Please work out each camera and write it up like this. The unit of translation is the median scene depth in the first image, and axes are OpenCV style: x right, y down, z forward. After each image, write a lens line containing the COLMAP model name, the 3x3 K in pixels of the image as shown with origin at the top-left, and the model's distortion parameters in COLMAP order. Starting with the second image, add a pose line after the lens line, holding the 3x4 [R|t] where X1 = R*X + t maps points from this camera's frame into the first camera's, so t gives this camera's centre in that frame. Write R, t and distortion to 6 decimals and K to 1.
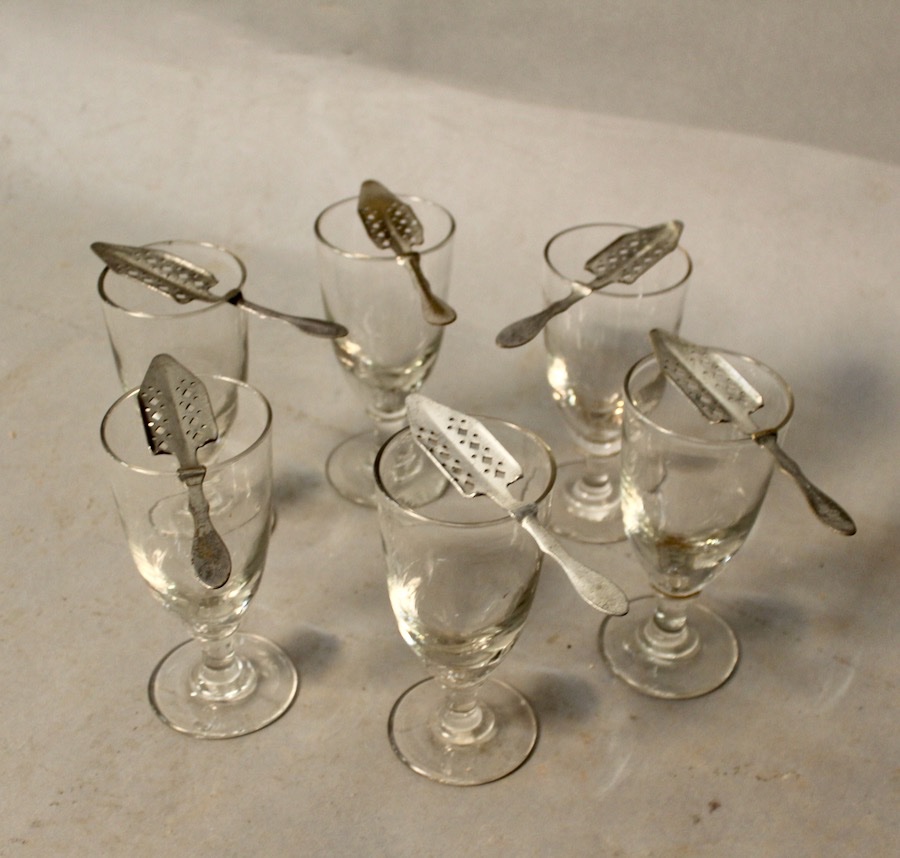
lens RADIAL K [[1471.3, 0, 450.0], [0, 1471.3, 429.0], [0, 0, 1]] dist [-0.039645, -0.139258]
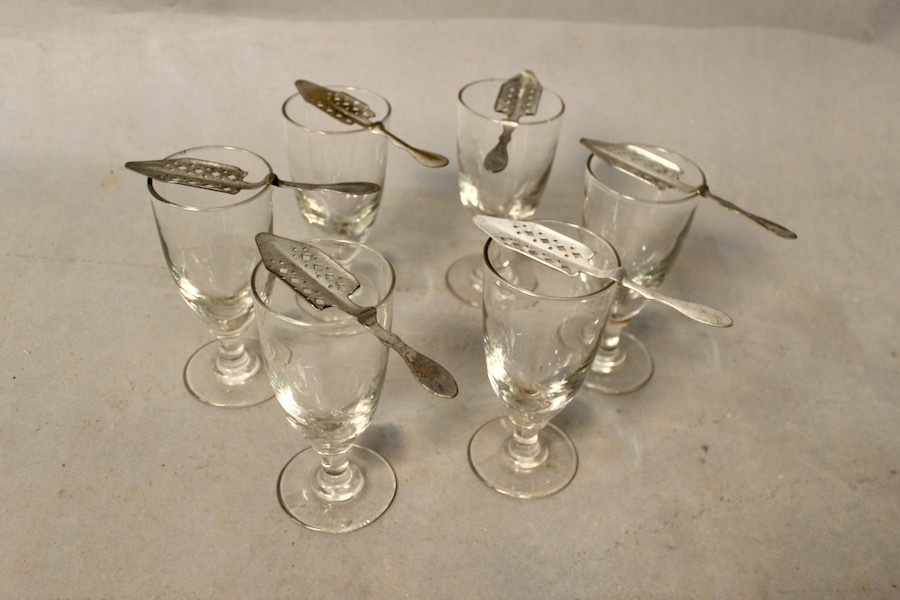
lens RADIAL K [[924.8, 0, 450.2], [0, 924.8, 281.7], [0, 0, 1]] dist [-0.064660, 0.017110]
pose [[0.882621, -0.247056, 0.399929, -0.344110], [0.237389, 0.968560, 0.074423, -0.030047], [-0.405742, 0.029251, 0.913519, 0.243079]]
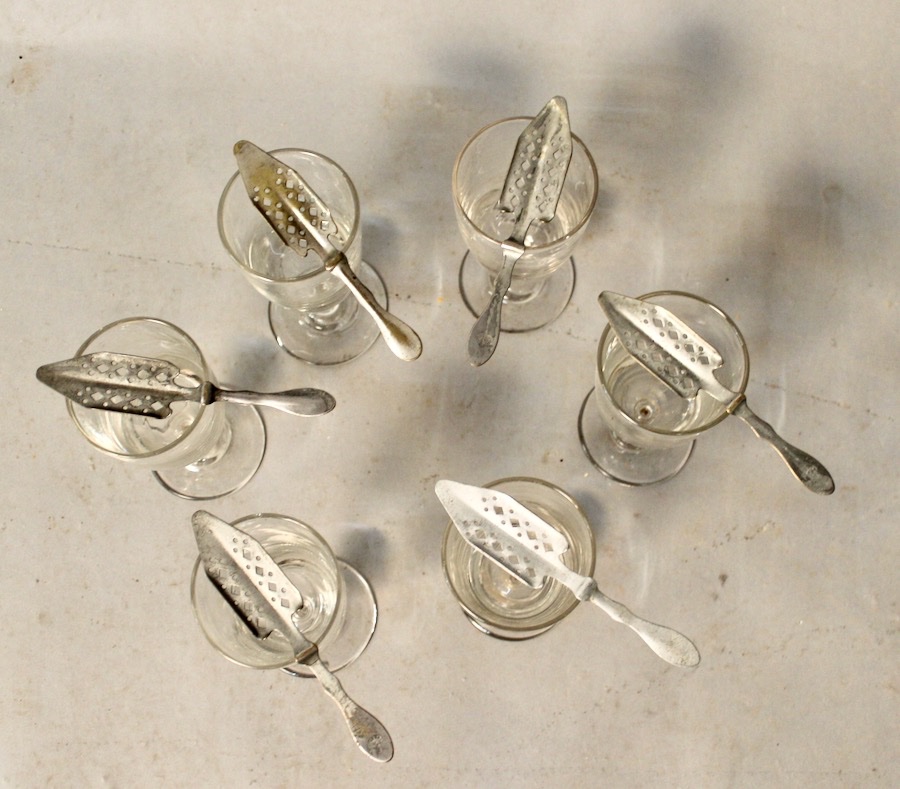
lens RADIAL K [[1382.3, 0, 450.2], [0, 1382.3, 349.4], [0, 0, 1]] dist [-0.044561, -0.047125]
pose [[0.922184, -0.381493, 0.063552, -0.041101], [0.259356, 0.731911, 0.630112, -0.679032], [-0.286898, -0.564596, 0.773900, 0.218545]]
